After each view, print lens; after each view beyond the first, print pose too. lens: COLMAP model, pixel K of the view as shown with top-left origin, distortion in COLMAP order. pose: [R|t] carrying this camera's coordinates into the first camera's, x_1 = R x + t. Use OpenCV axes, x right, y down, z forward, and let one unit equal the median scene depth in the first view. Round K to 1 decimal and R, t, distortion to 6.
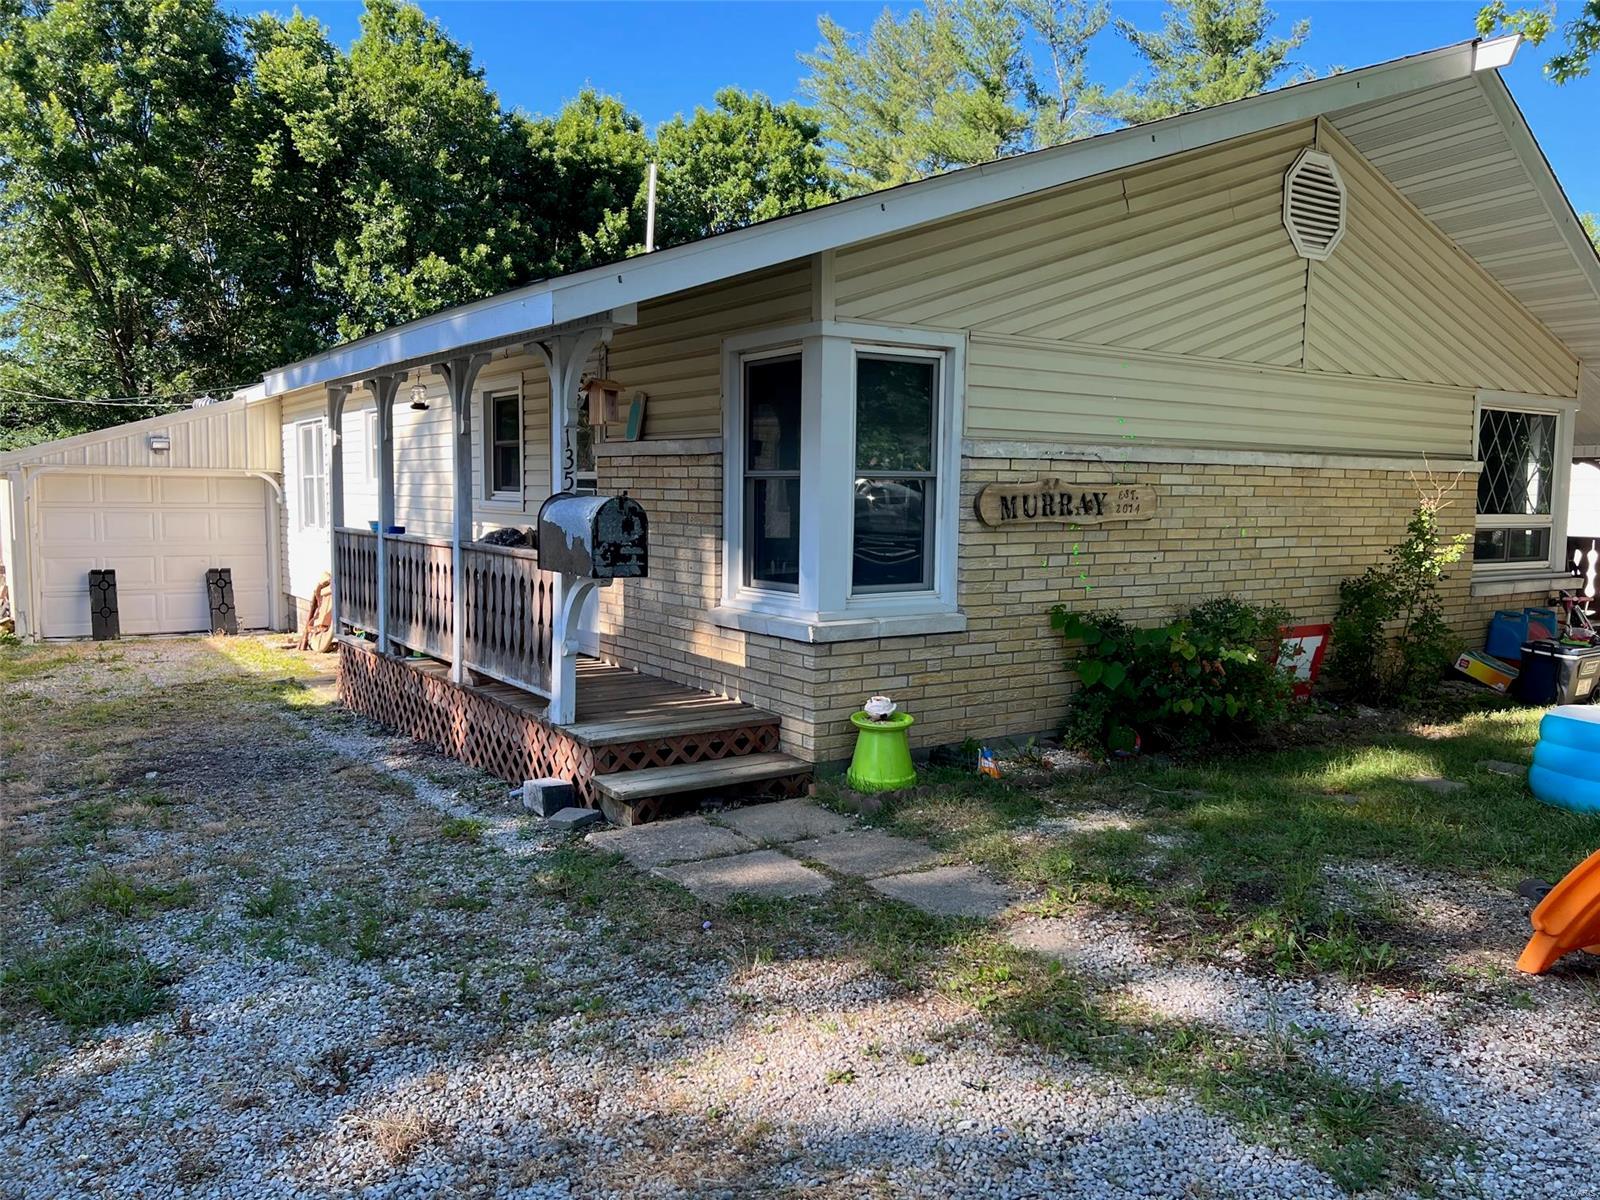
lens RADIAL K [[1201.8, 0, 794.9], [0, 1201.8, 607.7], [0, 0, 1]] dist [0.080309, -0.105978]
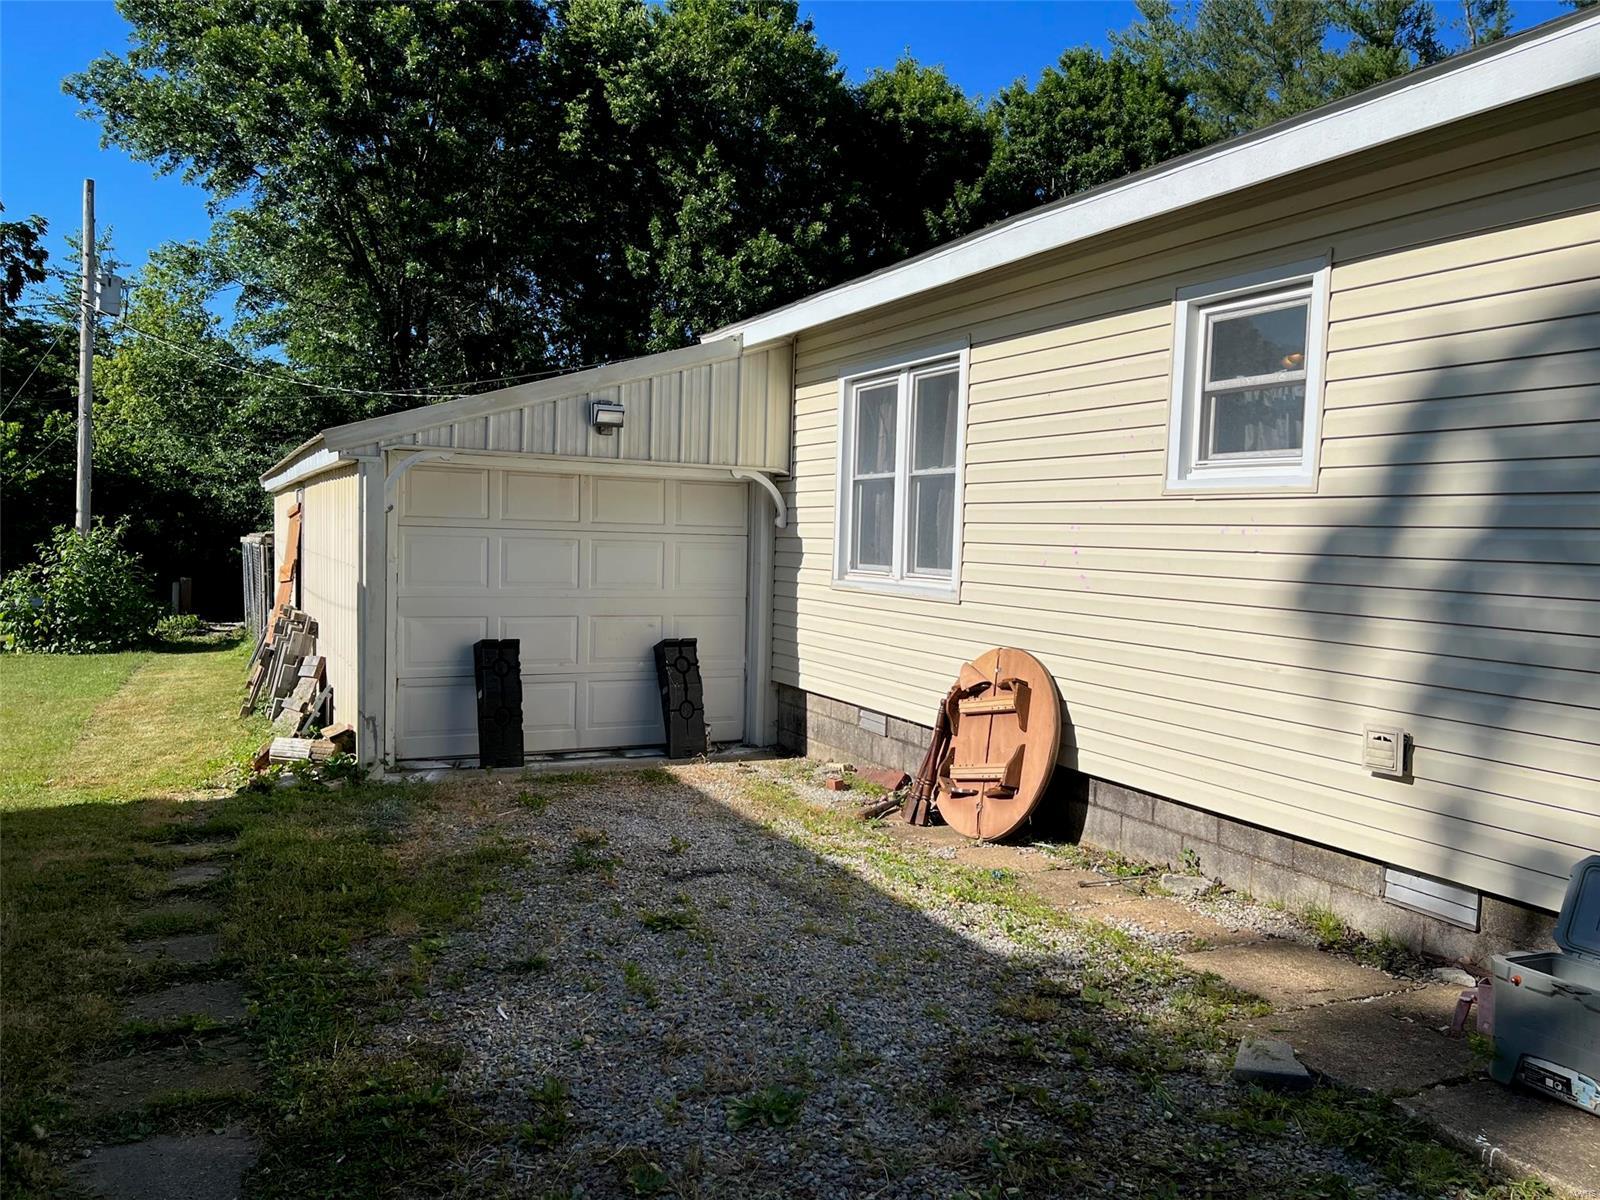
lens RADIAL K [[1157.6, 0, 804.6], [0, 1157.6, 644.9], [0, 0, 1]] dist [0.034908, -0.089142]
pose [[0.992391, 0.025721, -0.120407, -0.171091], [-0.025574, 0.999669, 0.002767, -0.016031], [0.120438, 0.000333, 0.992721, 0.228759]]
